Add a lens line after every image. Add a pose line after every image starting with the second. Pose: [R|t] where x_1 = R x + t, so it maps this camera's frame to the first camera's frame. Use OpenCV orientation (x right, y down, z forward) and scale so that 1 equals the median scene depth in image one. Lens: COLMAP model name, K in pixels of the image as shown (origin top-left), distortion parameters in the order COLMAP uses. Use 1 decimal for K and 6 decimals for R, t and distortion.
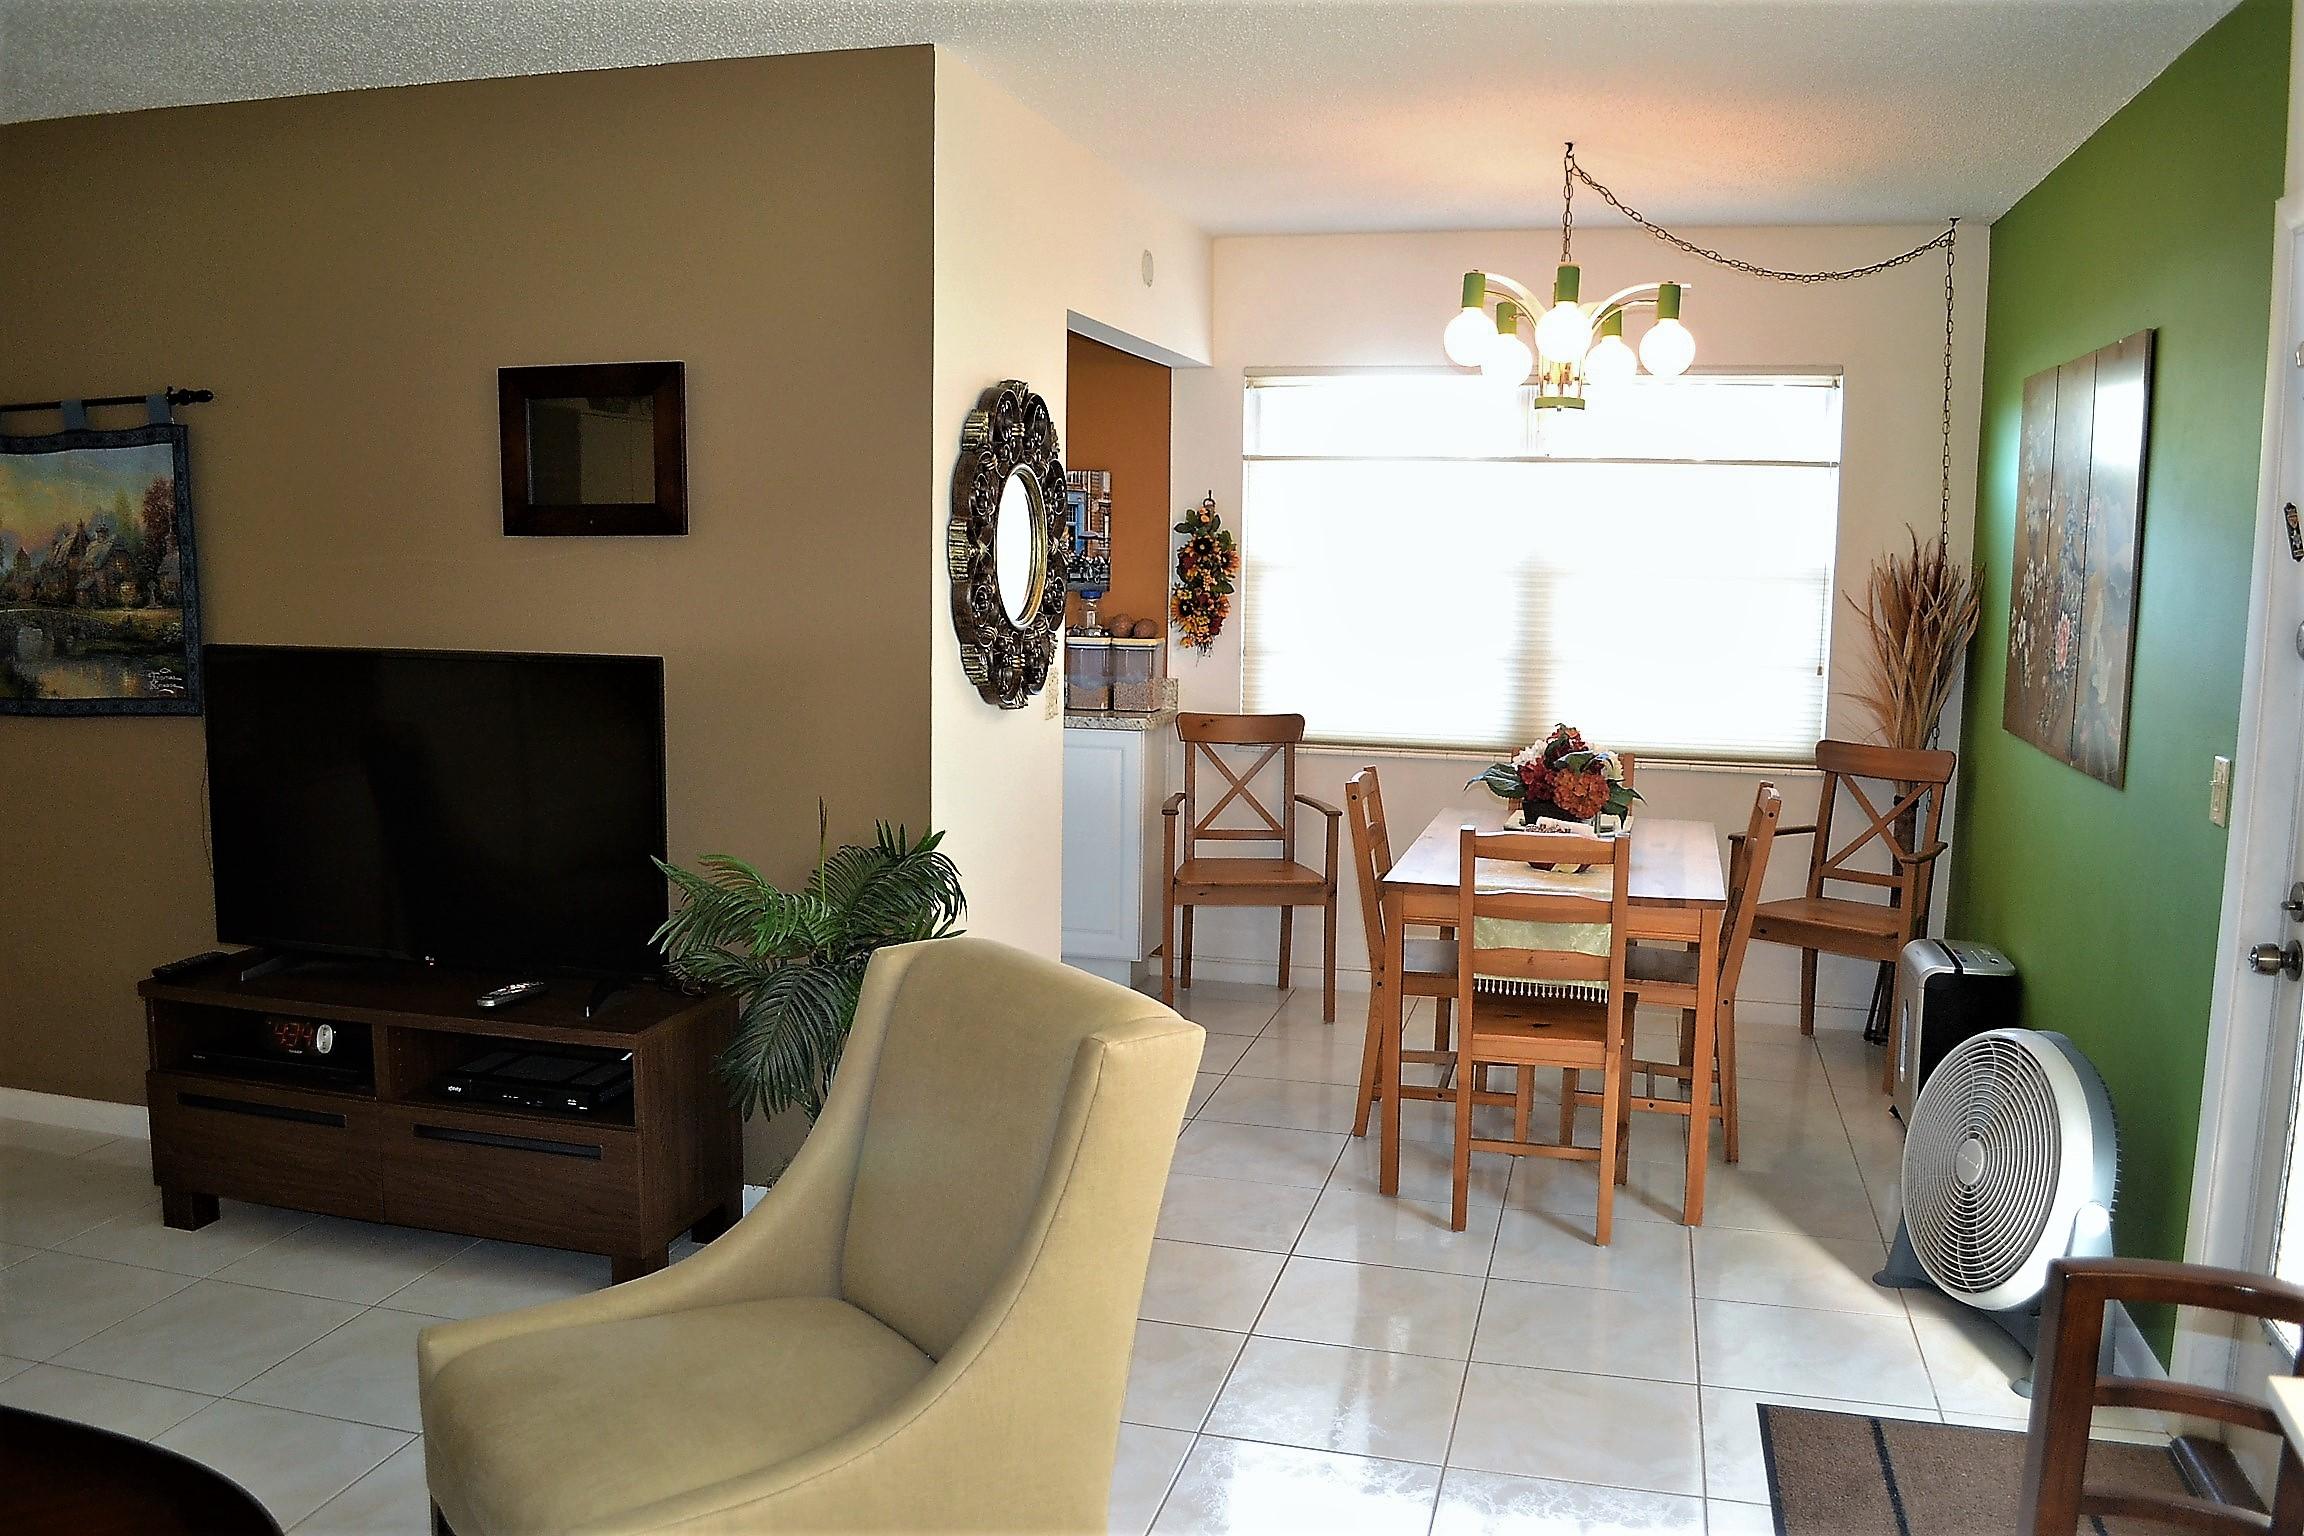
lens RADIAL K [[1849.3, 0, 1149.2], [0, 1849.3, 784.4], [0, 0, 1]] dist [-0.079293, 0.012617]
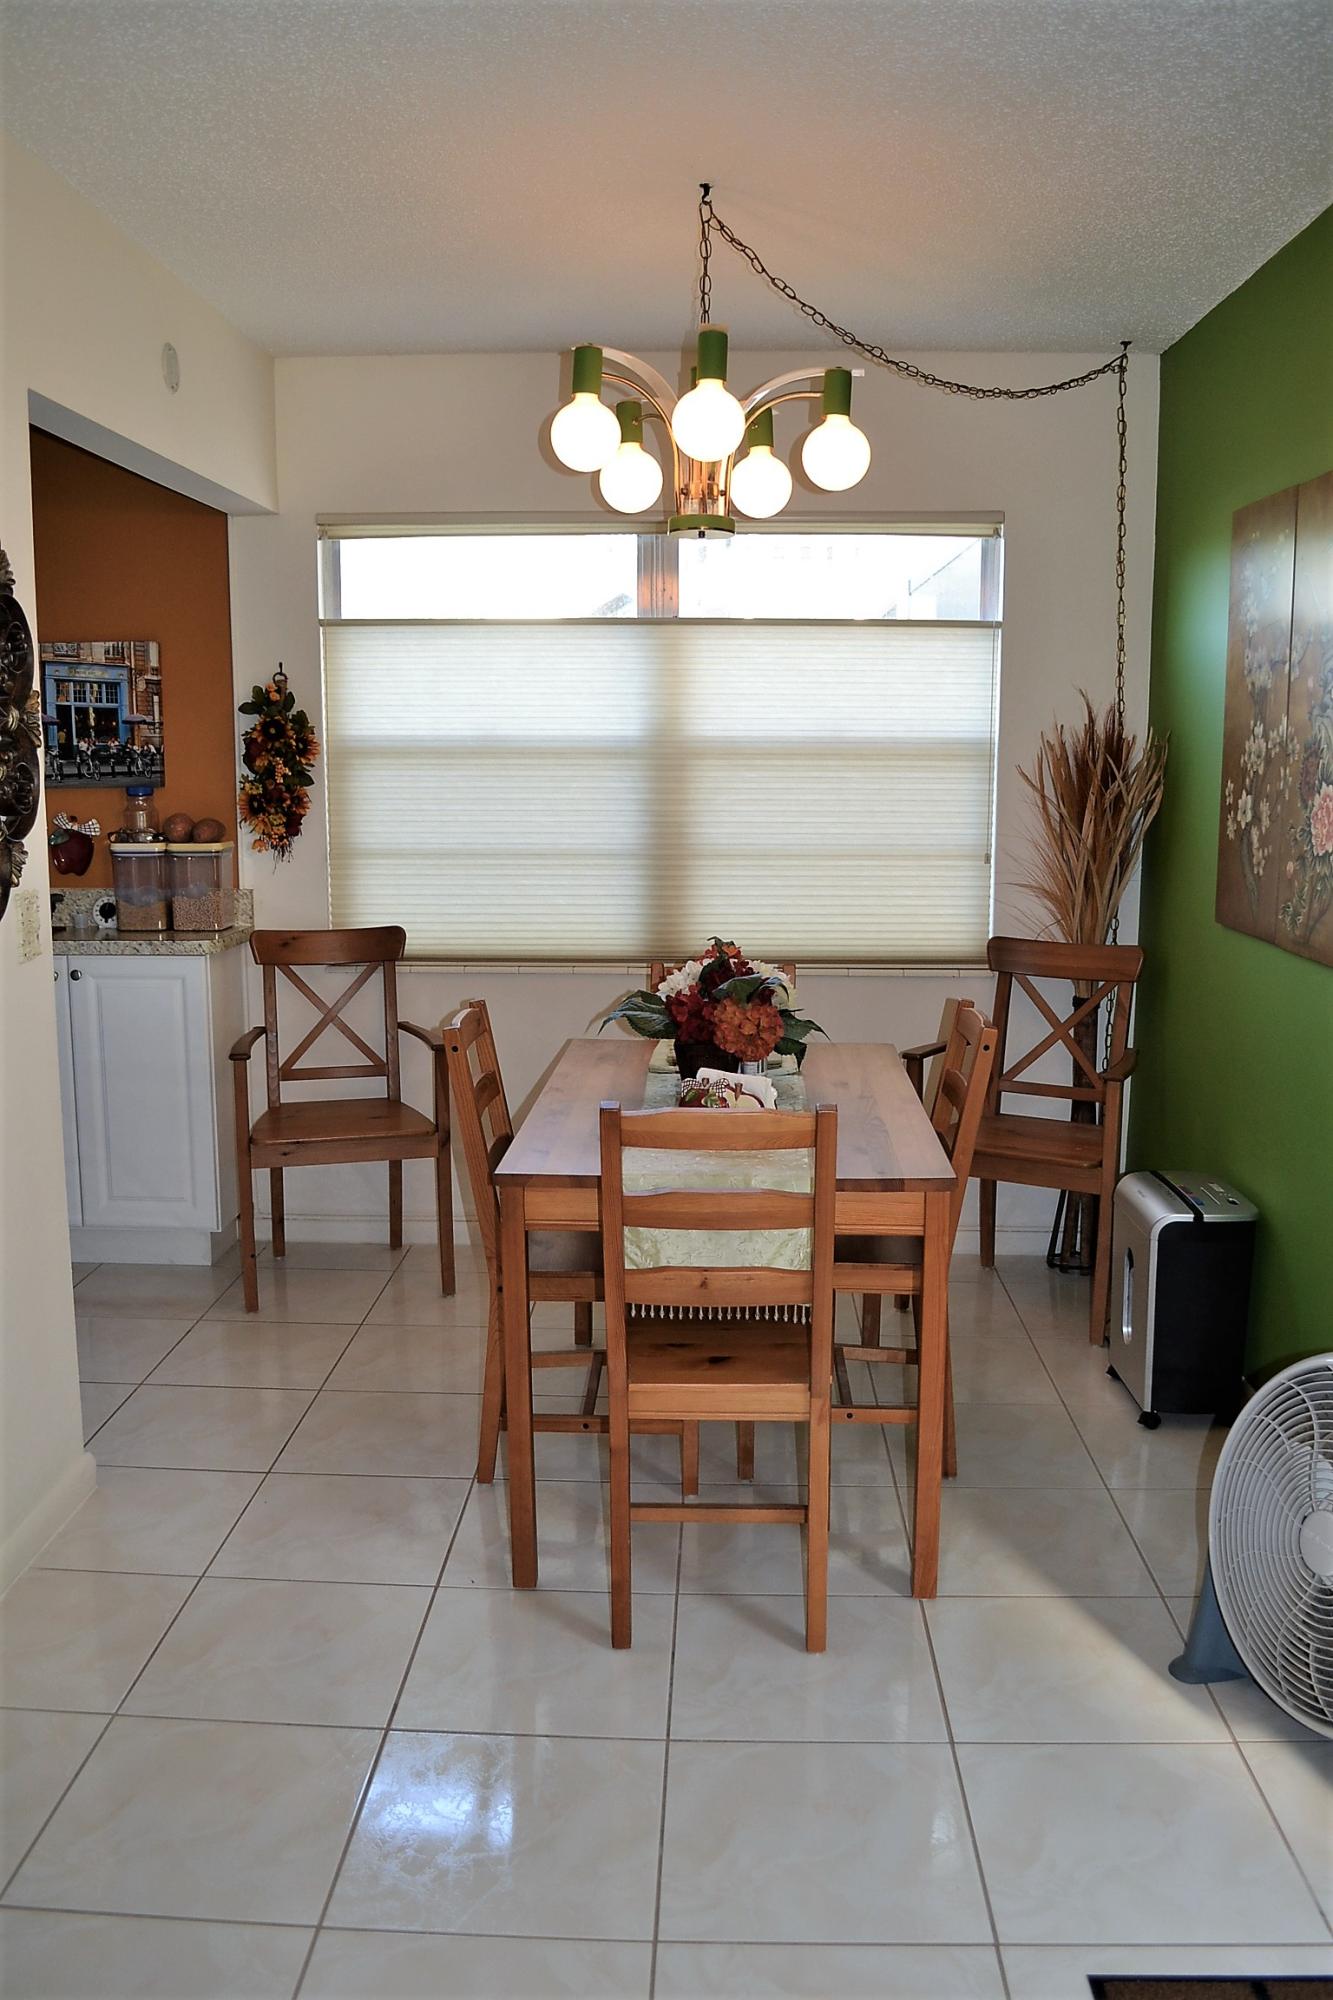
lens RADIAL K [[1605.3, 0, 666.5], [0, 1605.3, 1000.0], [0, 0, 1]] dist [-0.079293, 0.012617]
pose [[0.975406, -0.045903, 0.215585, 0.044604], [0.040341, 0.998732, 0.030130, -0.023488], [-0.216694, -0.020692, 0.976020, 0.278659]]
